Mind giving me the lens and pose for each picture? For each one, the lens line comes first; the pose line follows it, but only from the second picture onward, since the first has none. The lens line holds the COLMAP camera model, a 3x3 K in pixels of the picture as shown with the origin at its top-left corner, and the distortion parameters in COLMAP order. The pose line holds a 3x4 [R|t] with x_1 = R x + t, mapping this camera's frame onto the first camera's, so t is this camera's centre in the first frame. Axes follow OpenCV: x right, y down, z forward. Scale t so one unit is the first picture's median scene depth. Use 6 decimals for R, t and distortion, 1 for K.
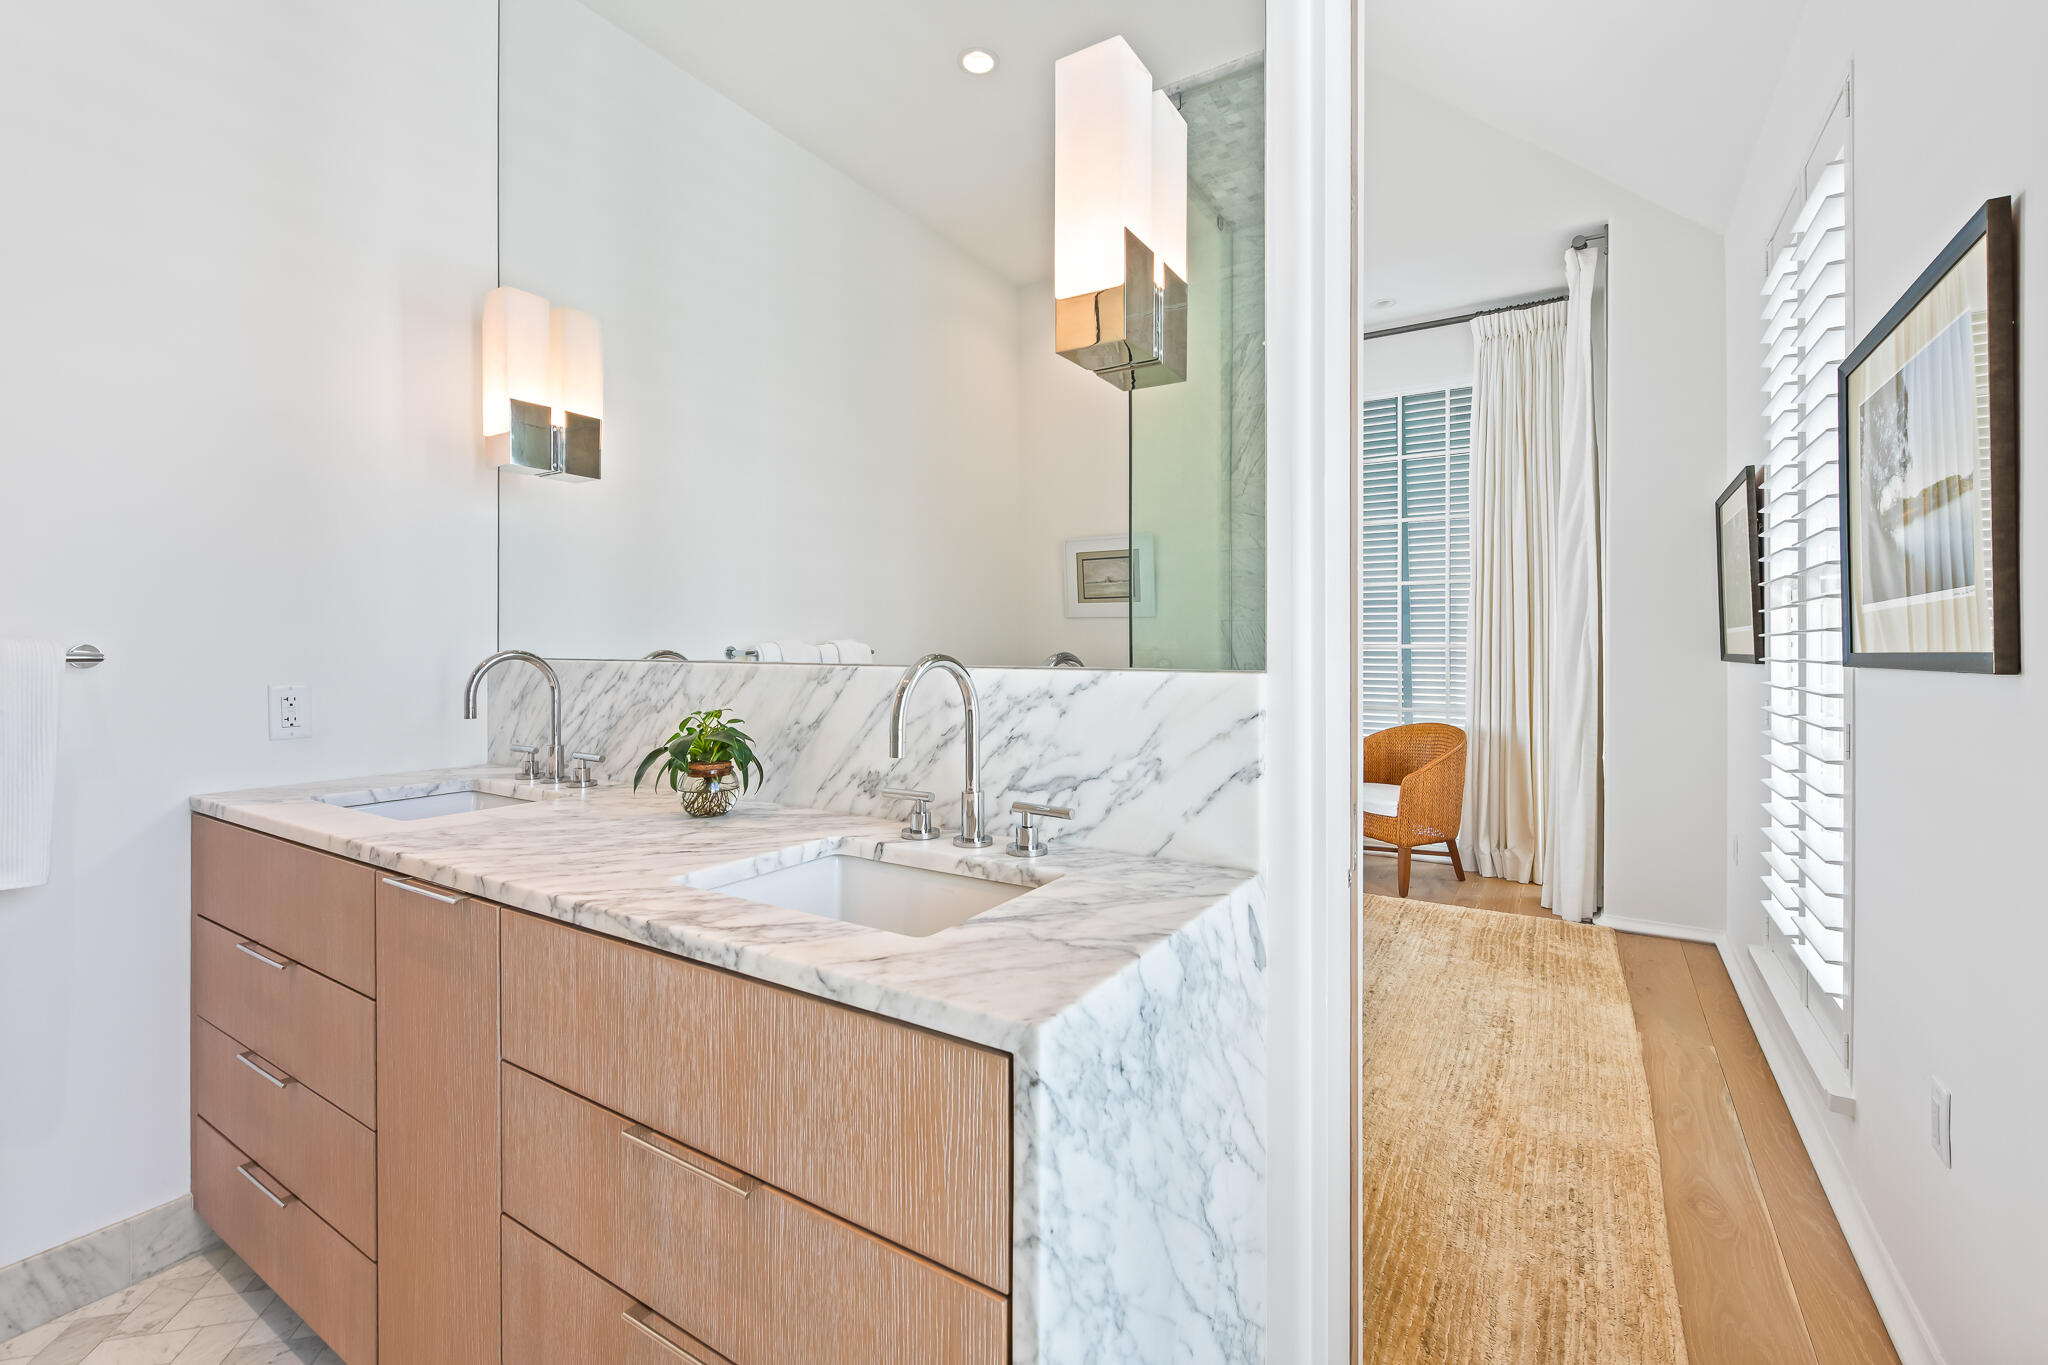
lens RADIAL K [[866.2, 0, 1022.7], [0, 866.2, 666.1], [0, 0, 1]] dist [-0.003109, -0.000277]
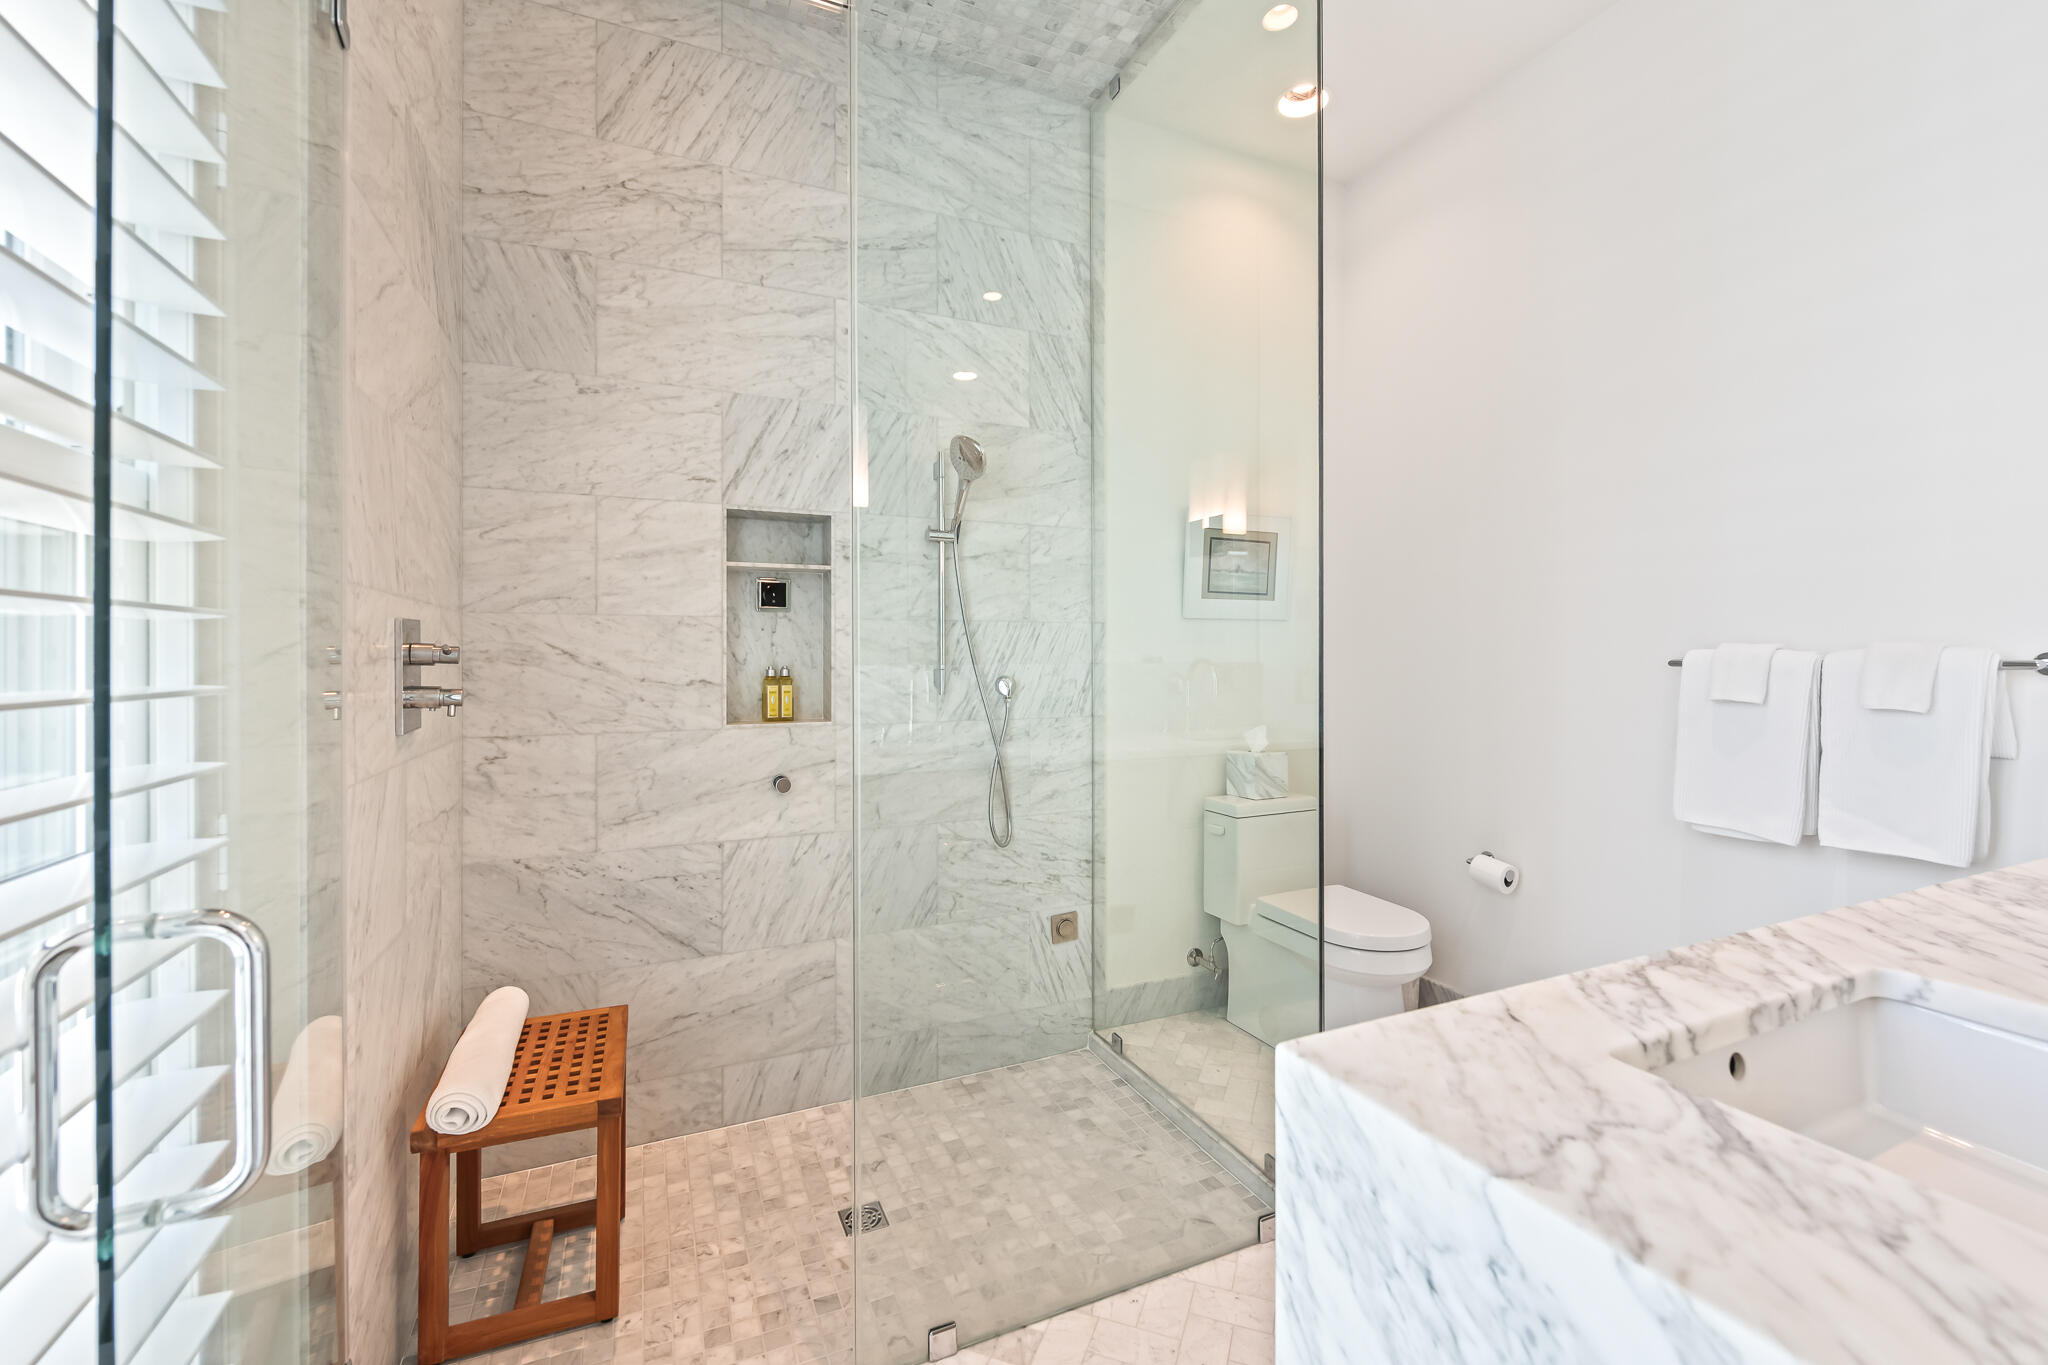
lens RADIAL K [[866.2, 0, 1026.1], [0, 866.2, 672.4], [0, 0, 1]] dist [-0.003109, -0.000277]
pose [[-0.557472, 0.015146, -0.830058, 0.752004], [-0.005949, 0.999735, 0.022237, -0.020675], [0.830175, 0.017335, -0.557234, 0.988088]]
